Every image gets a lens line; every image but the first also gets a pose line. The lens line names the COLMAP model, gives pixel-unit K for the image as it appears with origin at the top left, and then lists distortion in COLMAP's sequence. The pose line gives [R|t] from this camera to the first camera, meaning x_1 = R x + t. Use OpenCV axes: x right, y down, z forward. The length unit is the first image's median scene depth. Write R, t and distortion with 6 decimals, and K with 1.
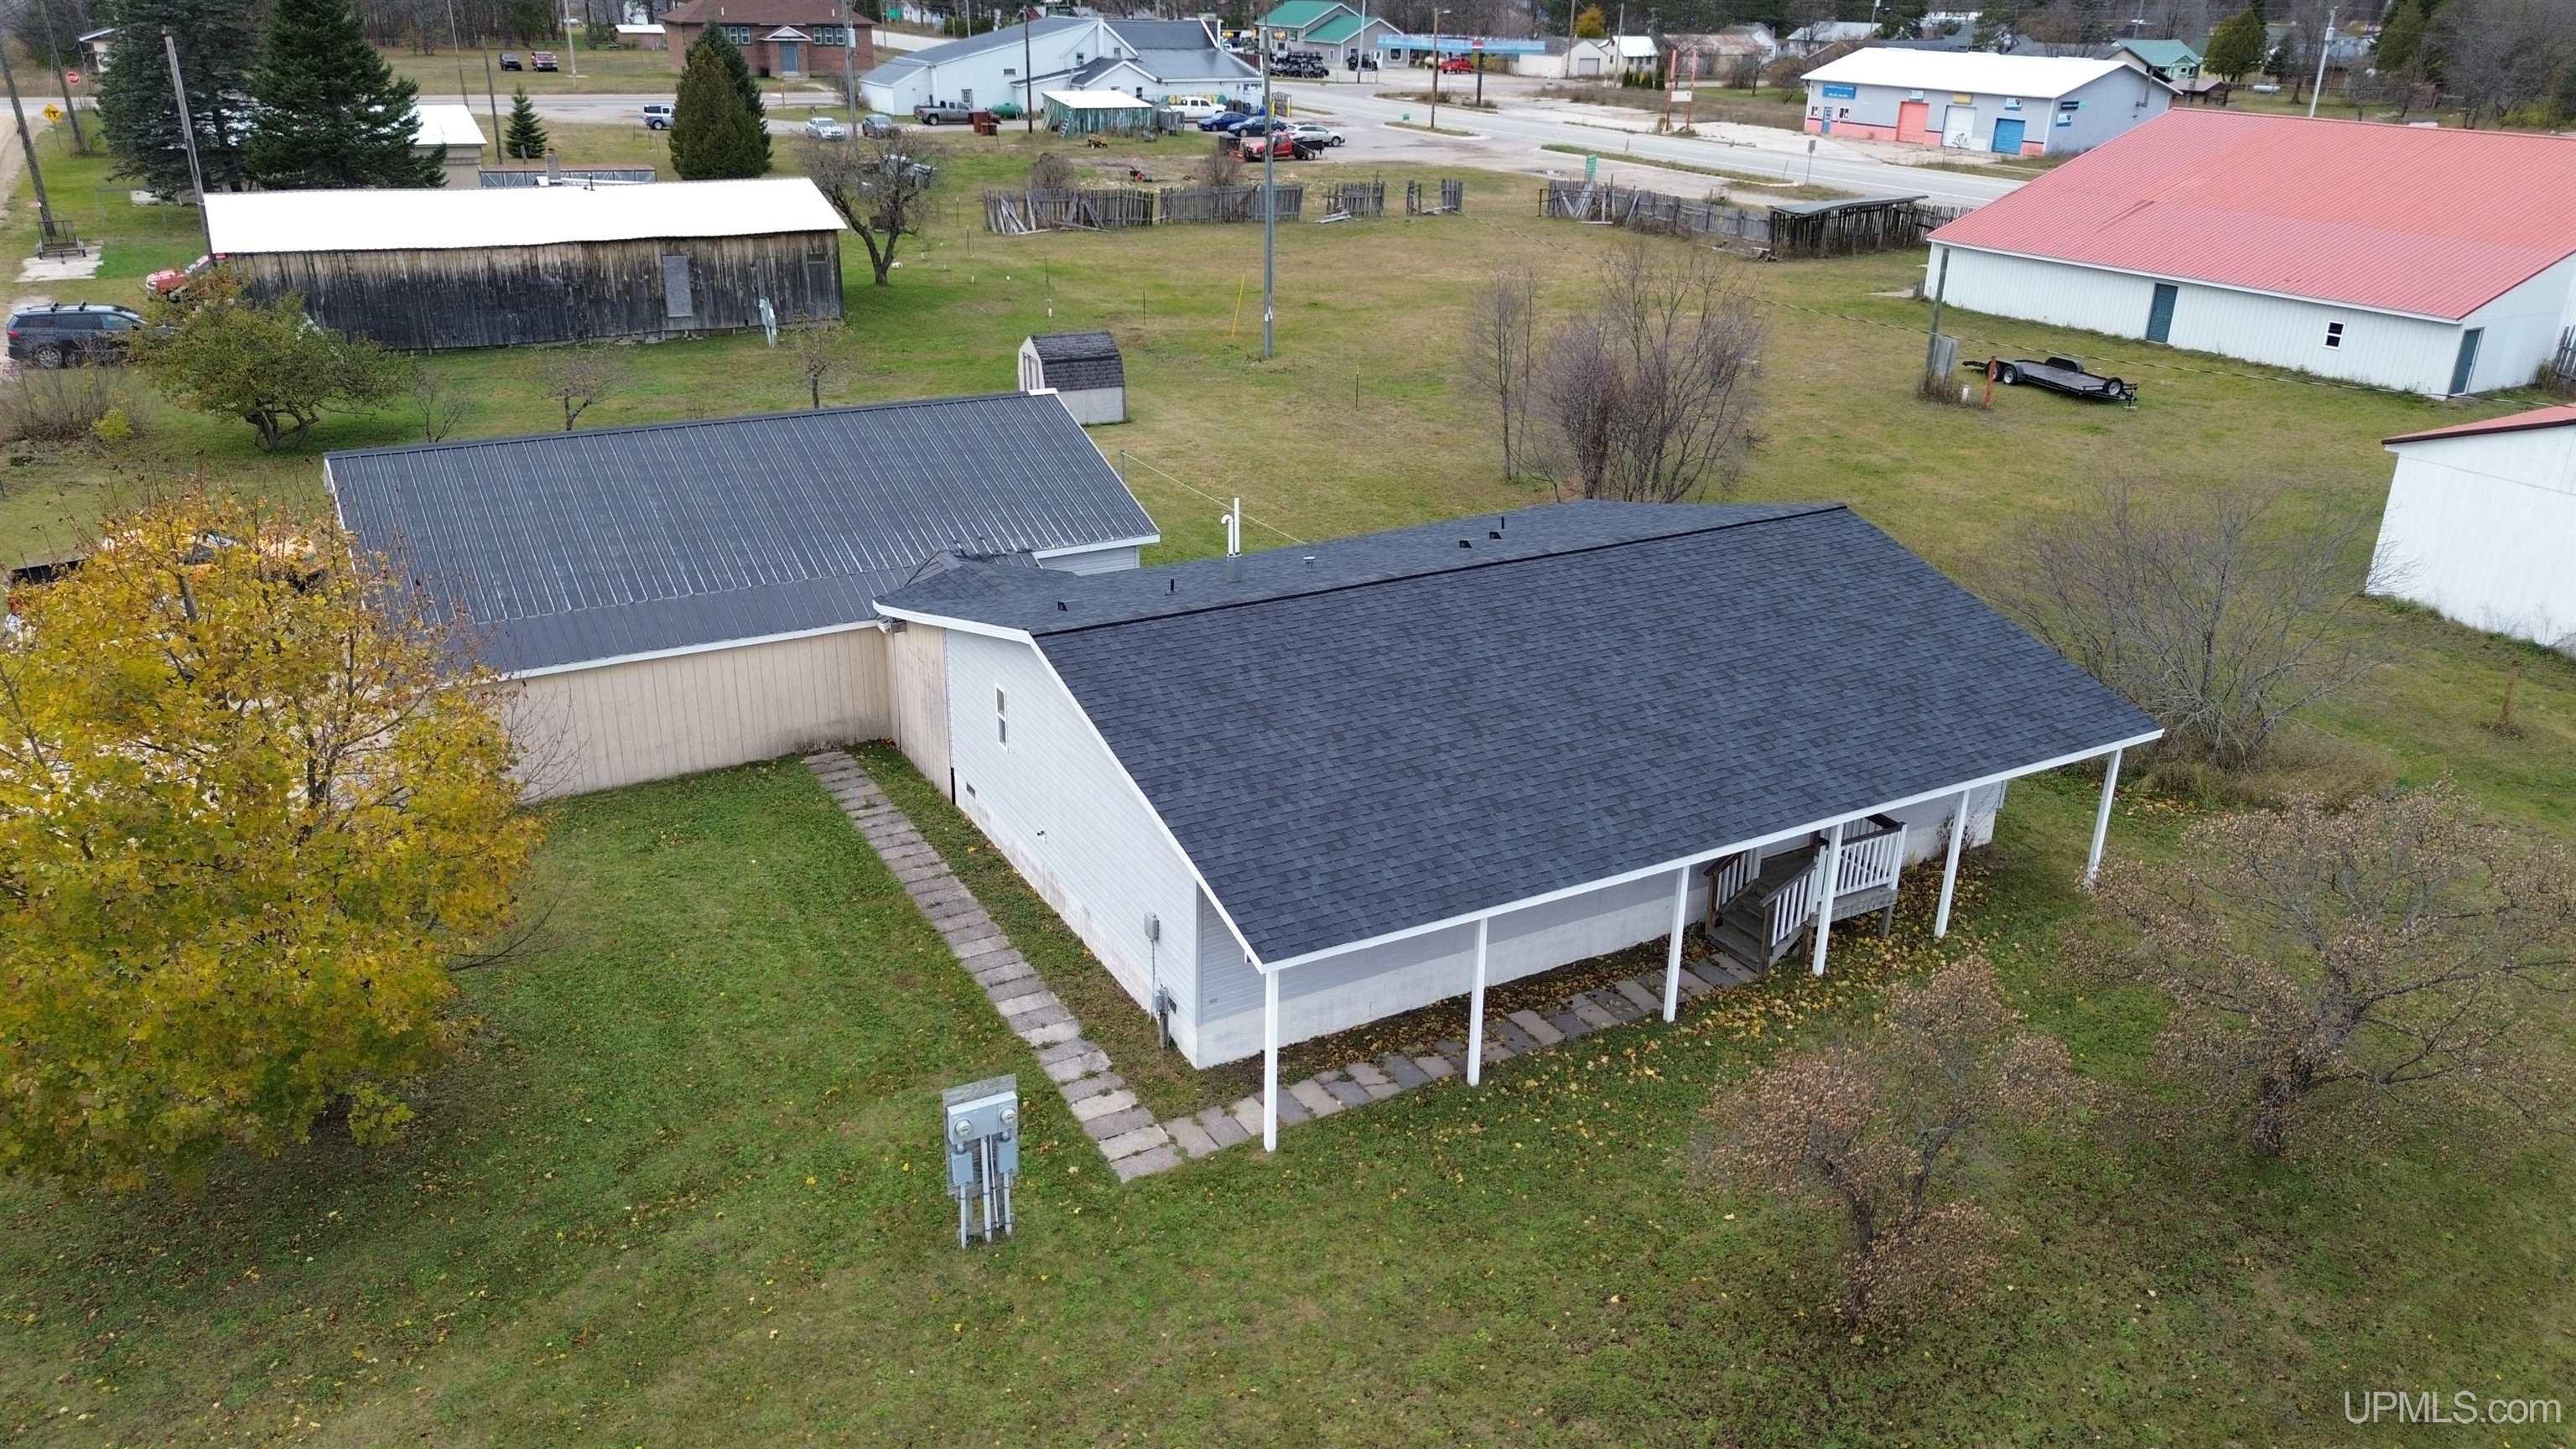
lens RADIAL K [[1810.5, 0, 1288.0], [0, 1810.5, 724.5], [0, 0, 1]] dist [0.074927, -0.072458]
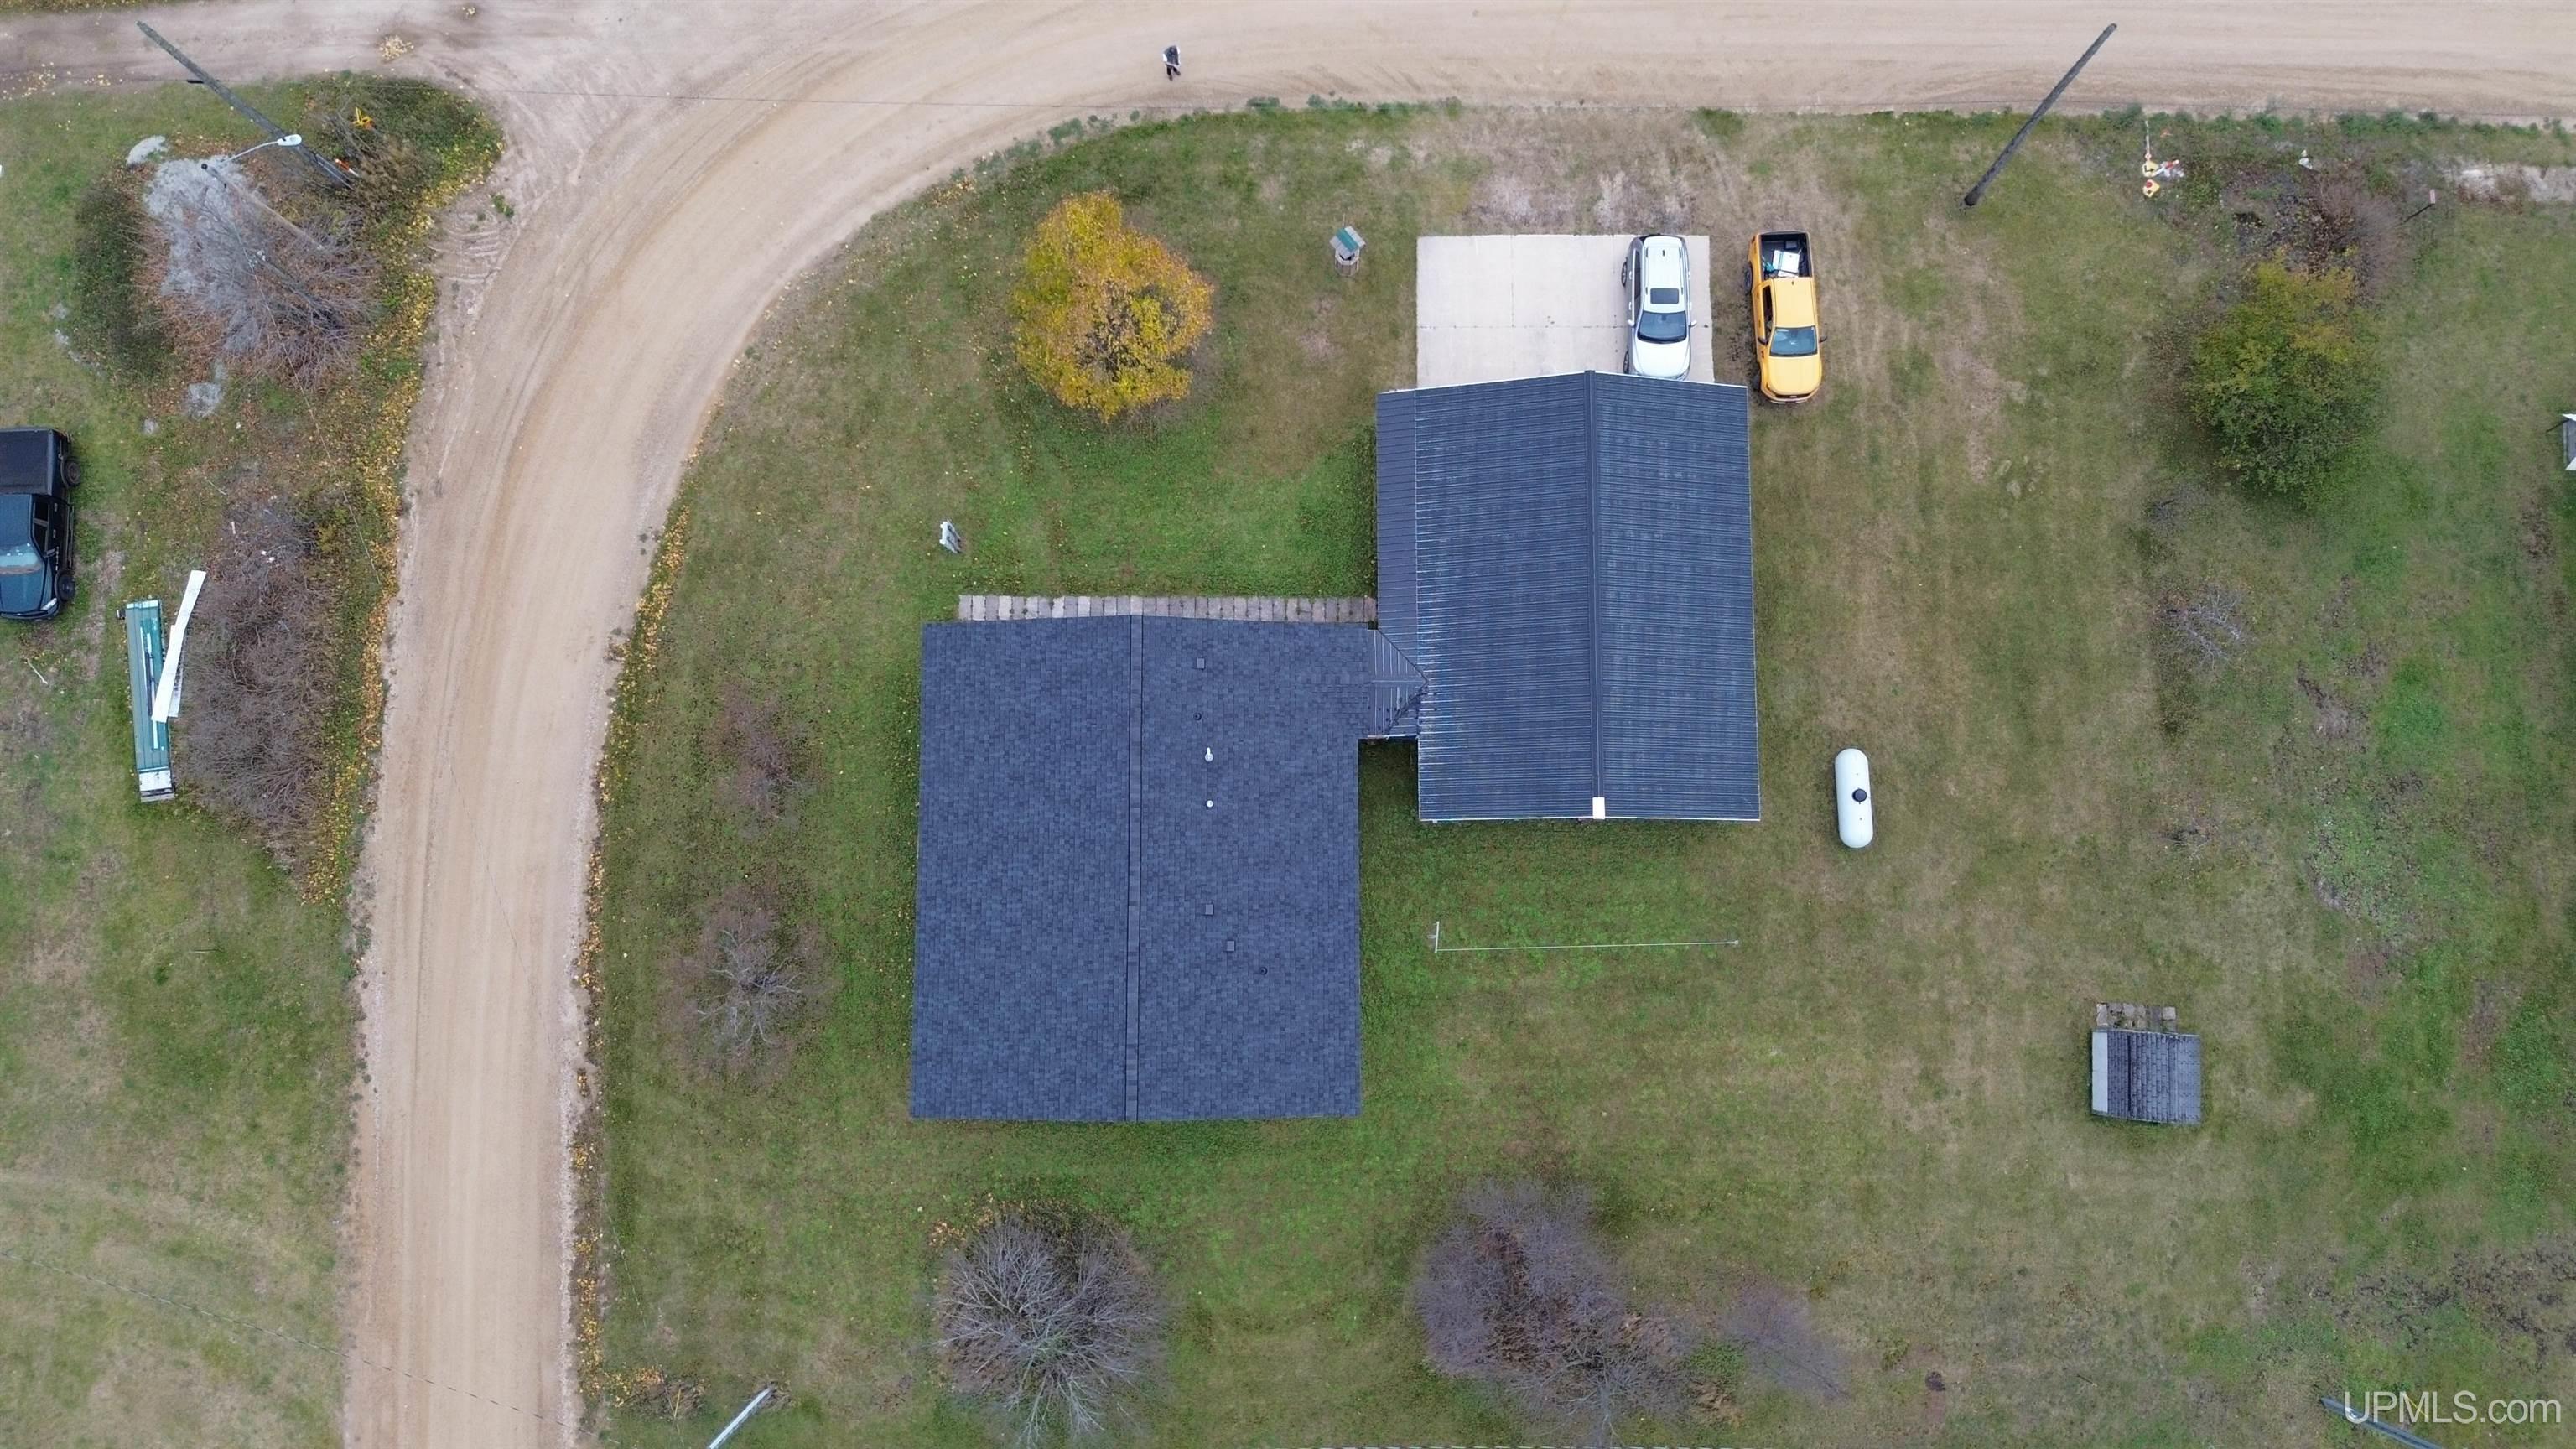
lens RADIAL K [[1810.5, 0, 1288.0], [0, 1810.5, 724.5], [0, 0, 1]] dist [0.074927, -0.072458]
pose [[-0.486742, 0.865083, -0.121297, 0.121045], [-0.354935, -0.068977, 0.932343, -1.756270], [0.798188, 0.496863, 0.340622, 0.366567]]
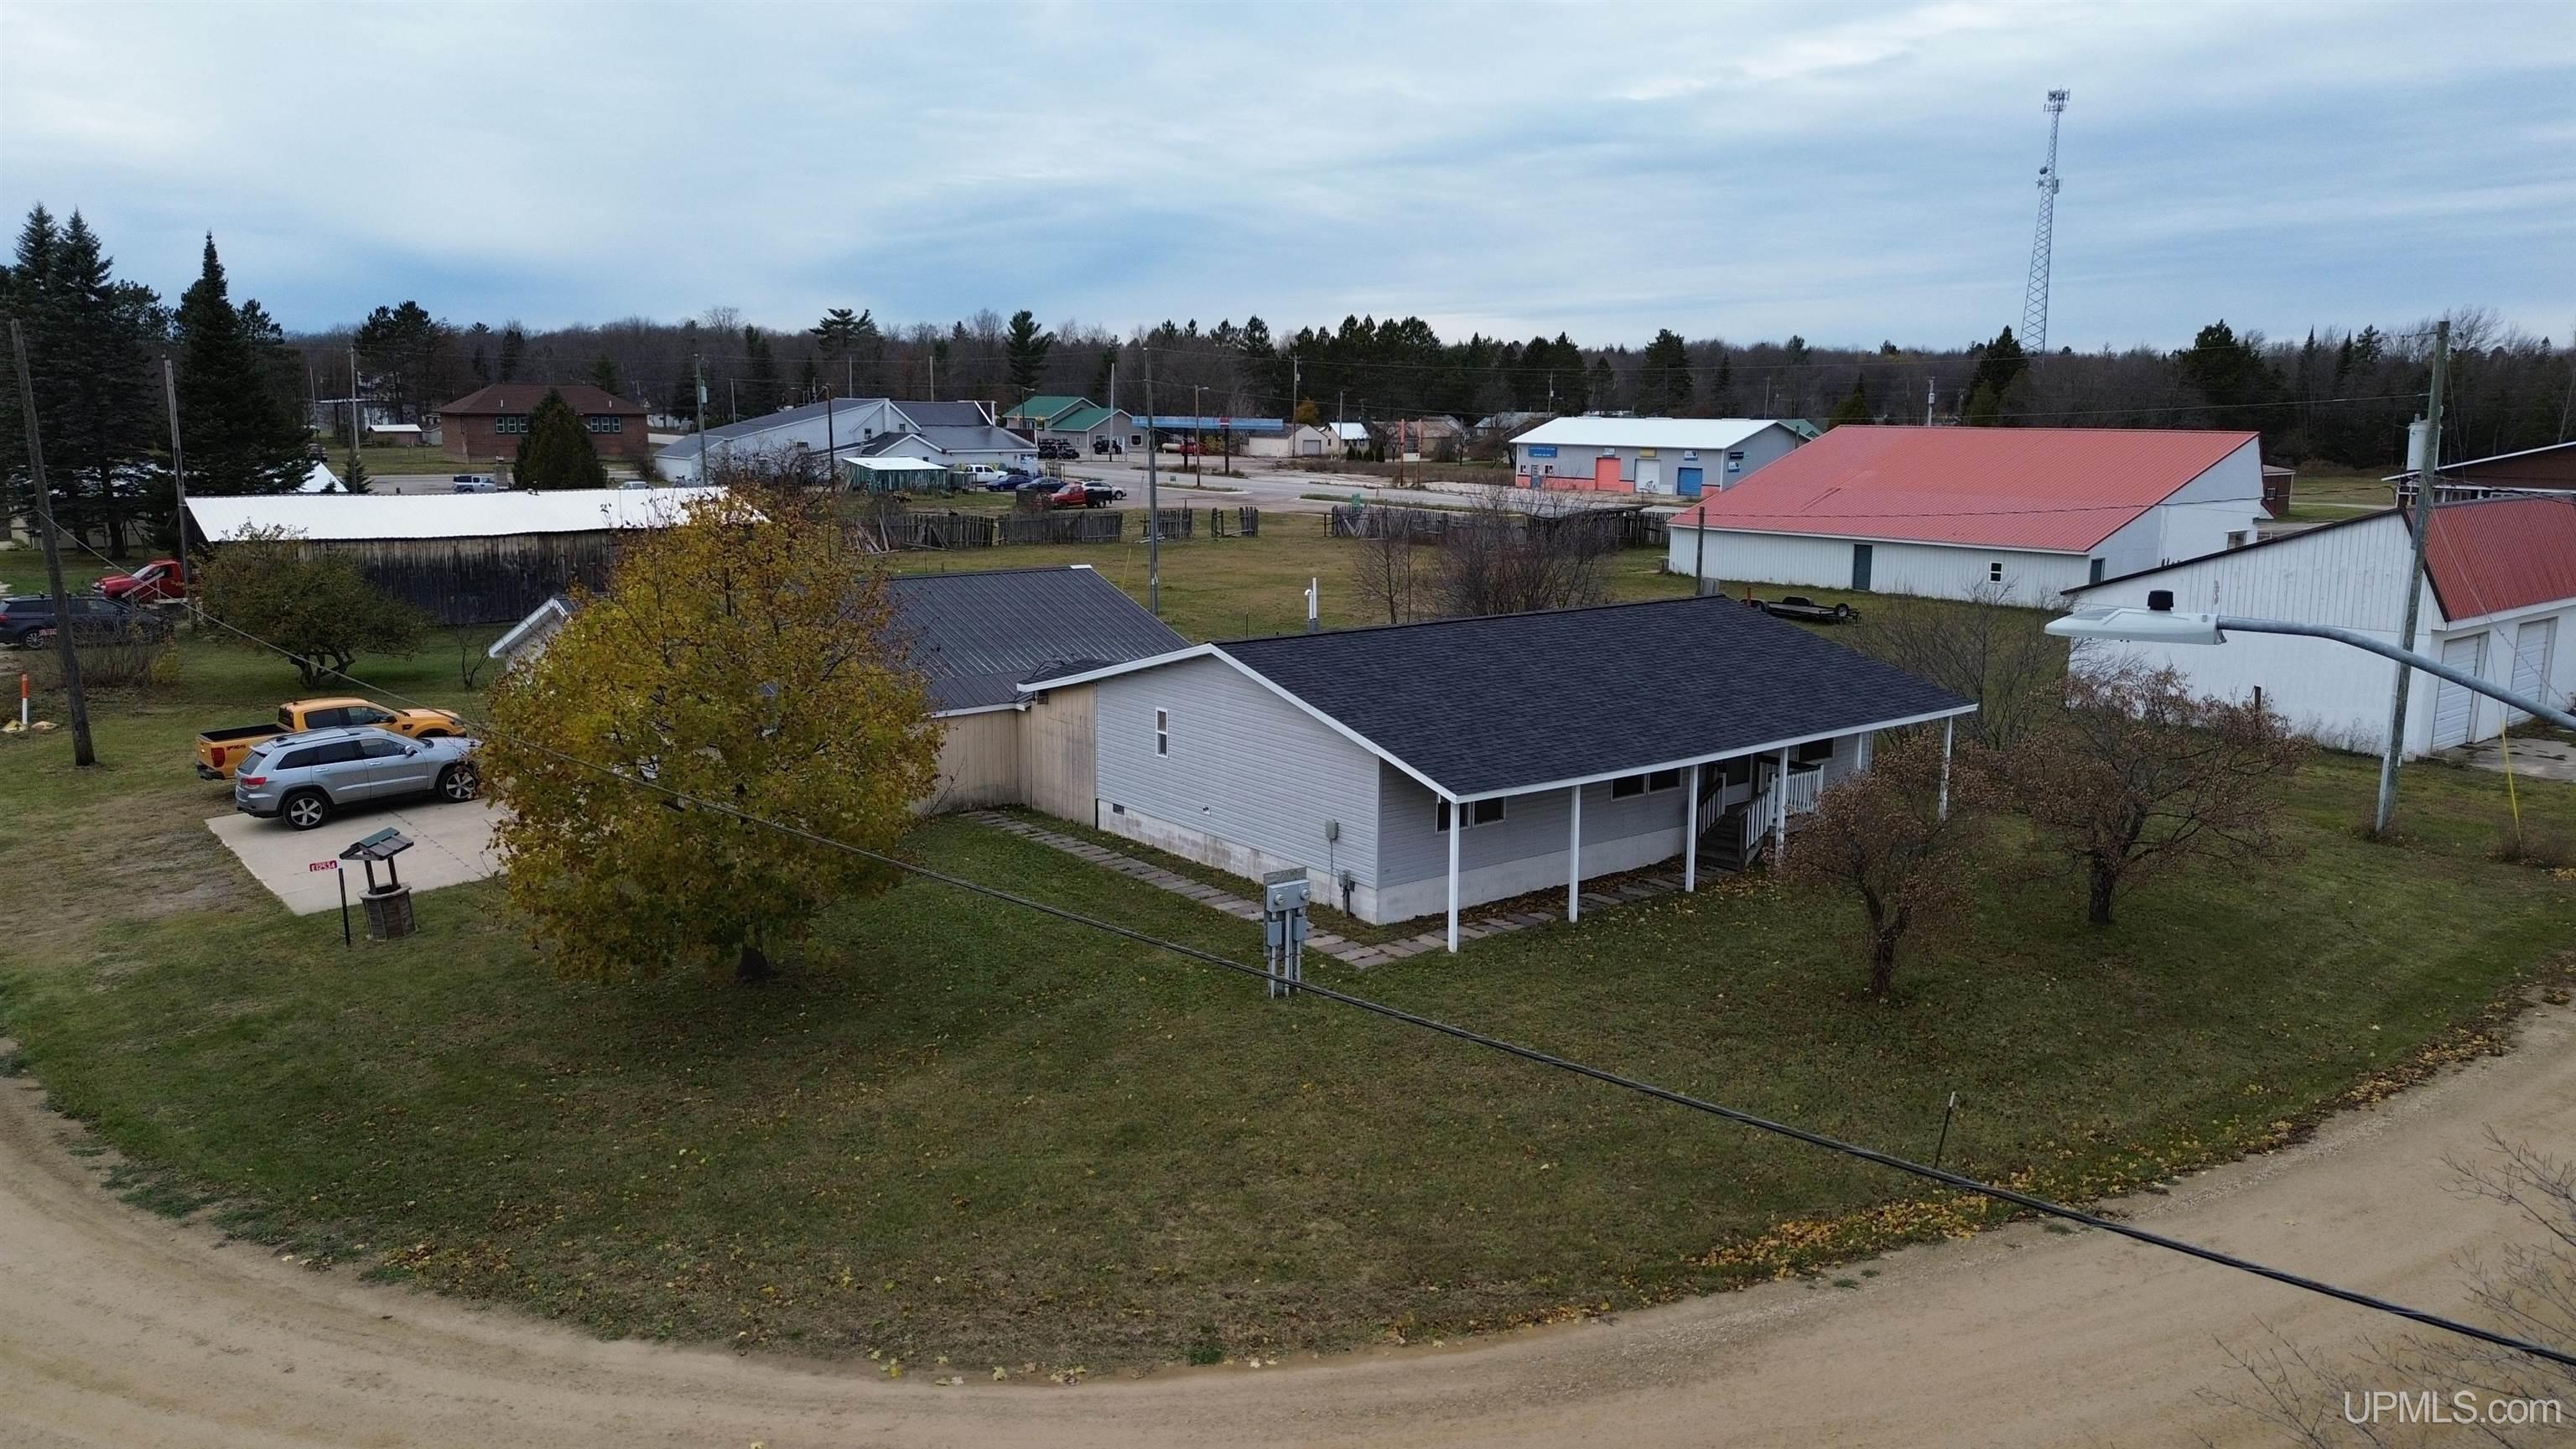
lens RADIAL K [[1810.5, 0, 1288.0], [0, 1810.5, 724.5], [0, 0, 1]] dist [0.074927, -0.072458]
pose [[0.986691, -0.039274, 0.157794, -0.243582], [0.071416, 0.976459, -0.203536, 0.235352], [-0.146086, 0.212097, 0.966268, -0.259319]]
